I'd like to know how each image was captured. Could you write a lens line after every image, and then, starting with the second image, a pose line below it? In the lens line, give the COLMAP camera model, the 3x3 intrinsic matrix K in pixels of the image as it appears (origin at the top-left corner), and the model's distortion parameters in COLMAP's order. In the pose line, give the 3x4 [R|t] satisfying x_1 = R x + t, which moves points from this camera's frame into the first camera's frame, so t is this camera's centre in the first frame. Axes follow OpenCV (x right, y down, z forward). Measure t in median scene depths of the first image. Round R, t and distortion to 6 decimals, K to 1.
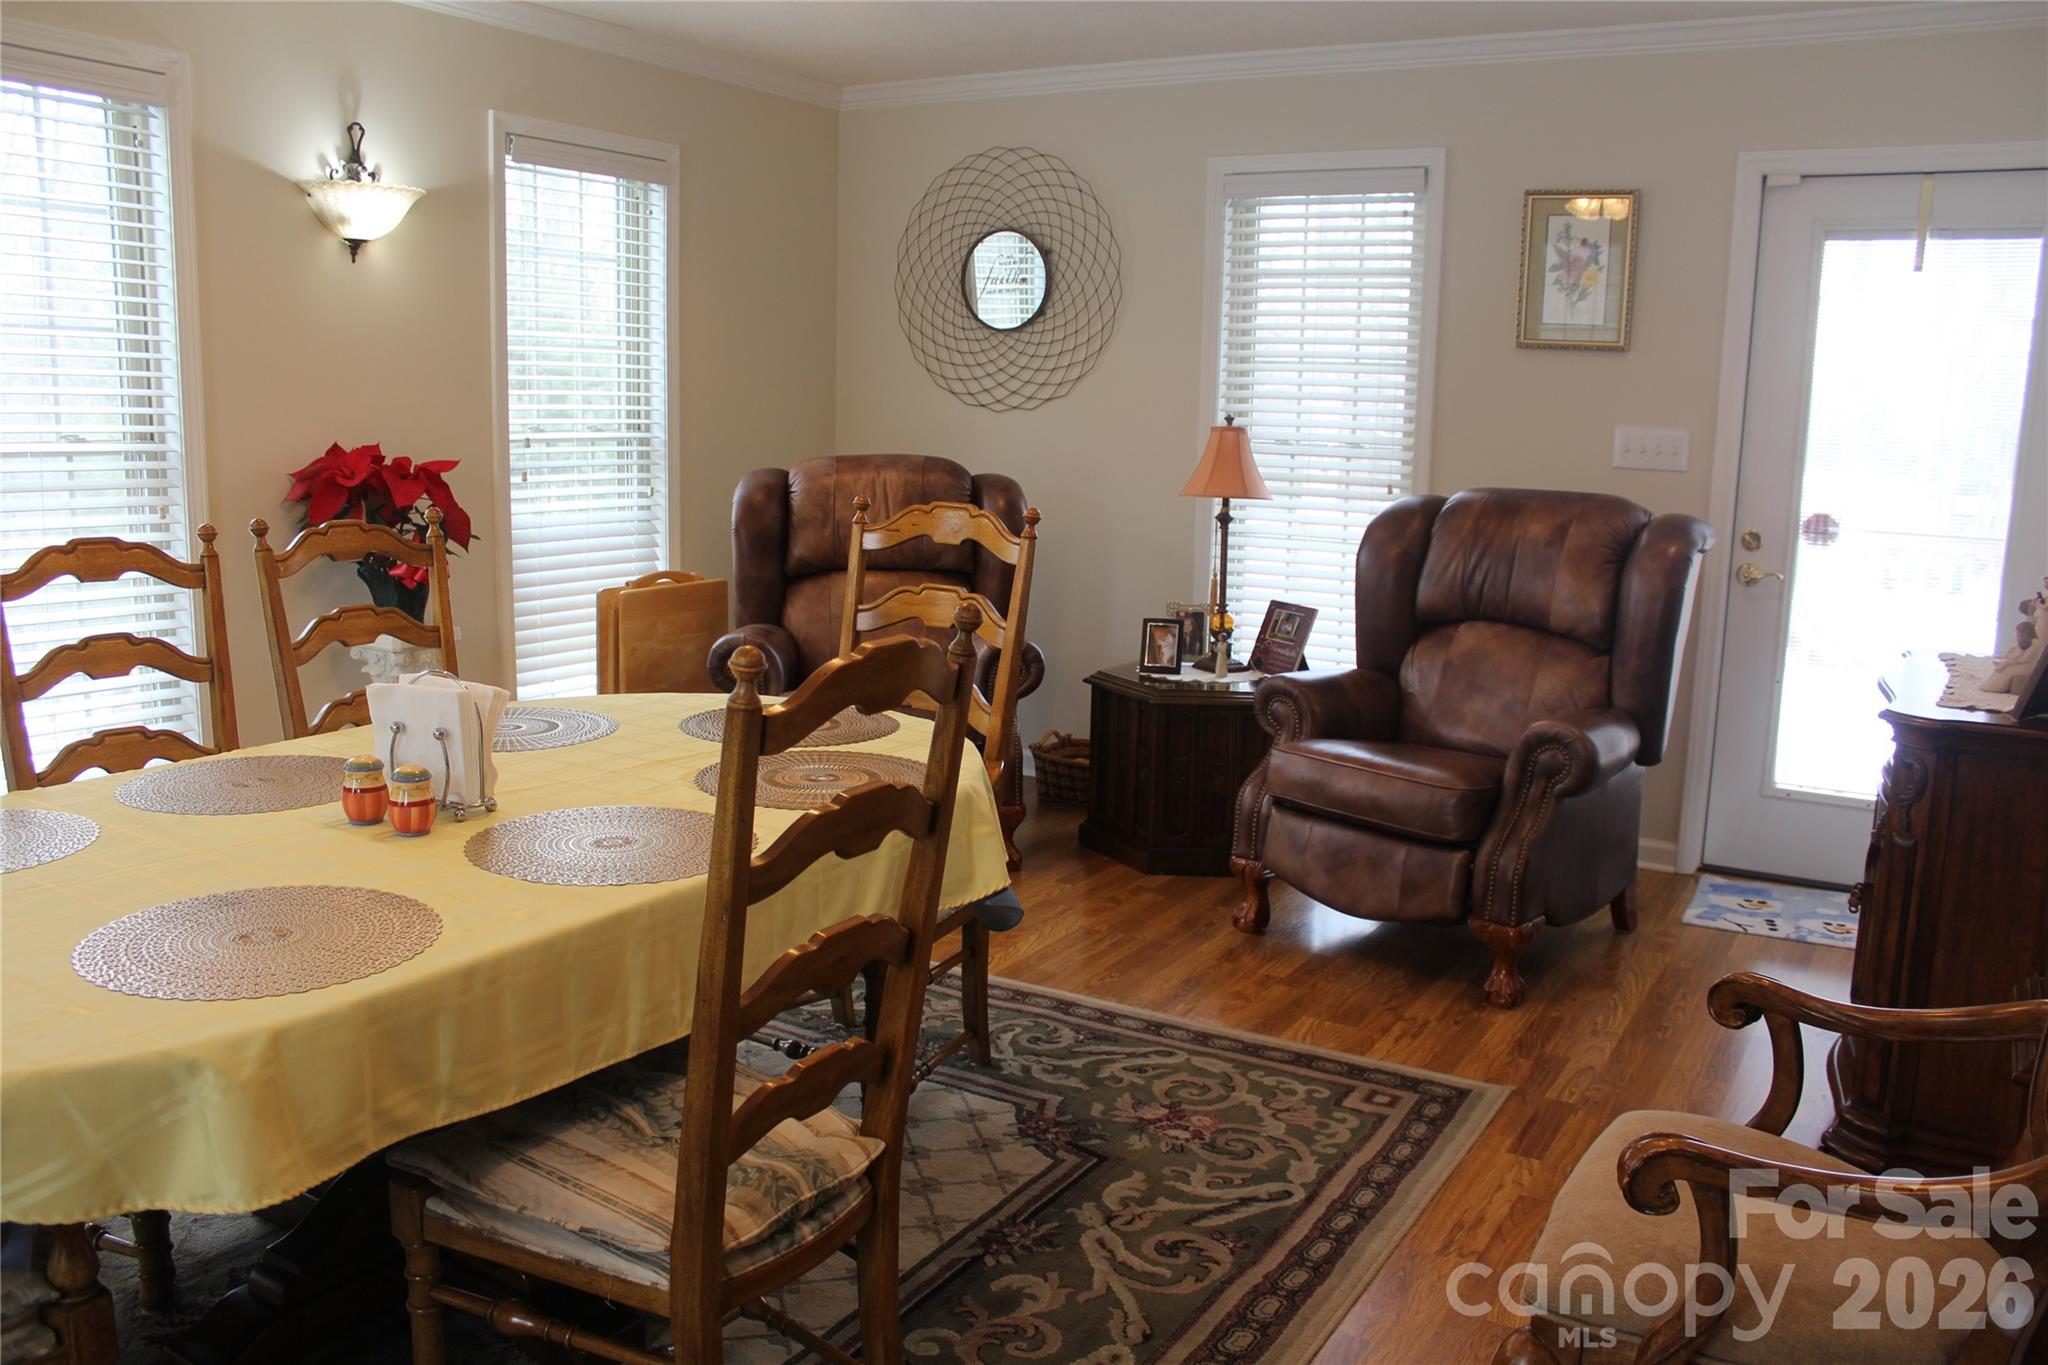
lens RADIAL K [[1685.0, 0, 1012.1], [0, 1685.0, 681.8], [0, 0, 1]] dist [-0.186021, 0.212755]
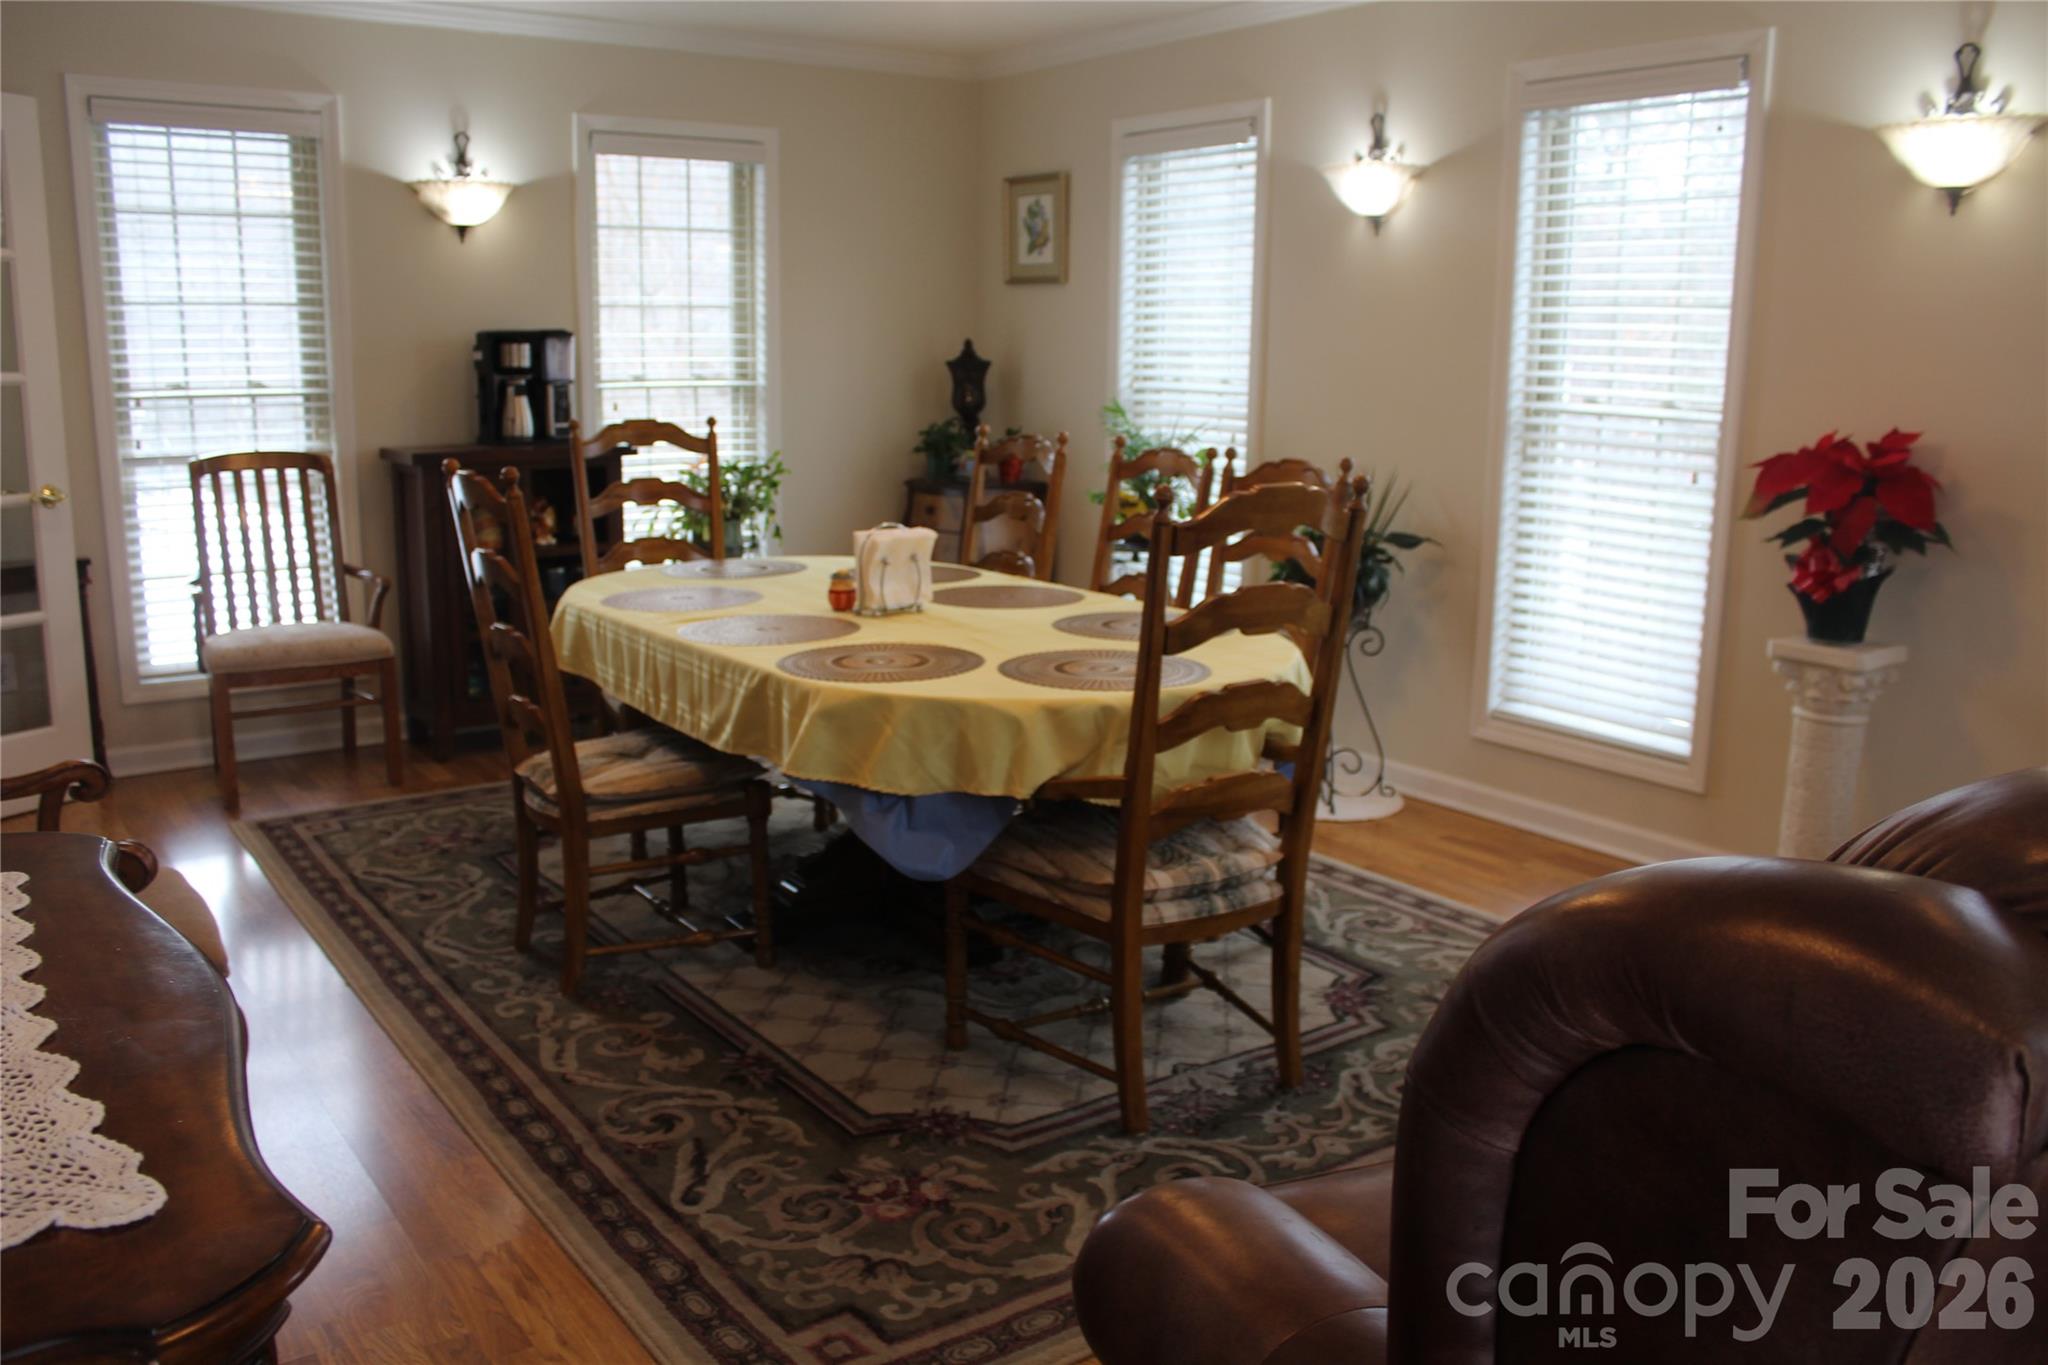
lens RADIAL K [[1685.0, 0, 1012.1], [0, 1685.0, 681.8], [0, 0, 1]] dist [-0.186021, 0.212755]
pose [[-0.410915, 0.152775, -0.898782, 0.855647], [-0.158525, 0.958867, 0.235465, -0.212545], [0.897785, 0.239235, -0.369795, 1.391339]]
